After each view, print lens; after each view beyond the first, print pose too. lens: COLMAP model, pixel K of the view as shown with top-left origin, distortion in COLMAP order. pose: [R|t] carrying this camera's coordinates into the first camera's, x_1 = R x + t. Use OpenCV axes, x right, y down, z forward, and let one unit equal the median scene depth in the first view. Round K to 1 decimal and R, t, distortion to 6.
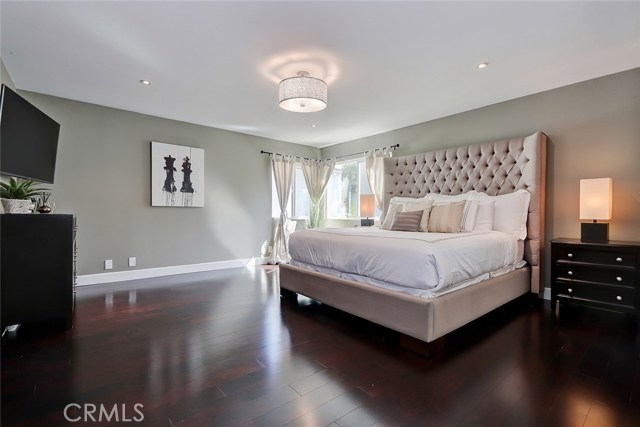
lens RADIAL K [[291.5, 0, 319.4], [0, 291.5, 215.9], [0, 0, 1]] dist [0.000908, -0.000073]
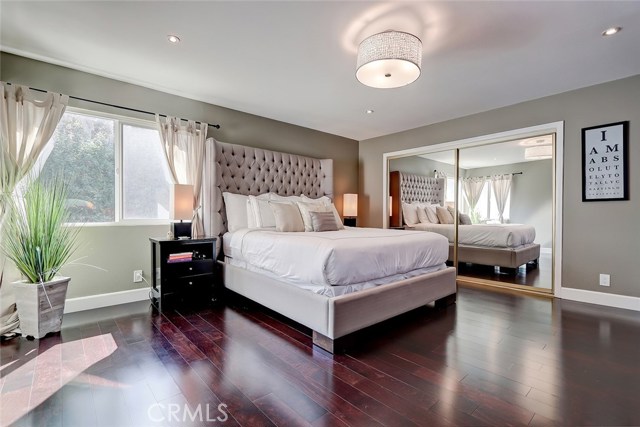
lens RADIAL K [[291.5, 0, 319.4], [0, 291.5, 215.9], [0, 0, 1]] dist [0.000908, -0.000073]
pose [[-0.032650, -0.028081, 0.999072, -0.619053], [0.000776, 0.999604, 0.028121, -0.026850], [-0.999467, 0.001694, -0.032616, 0.874699]]
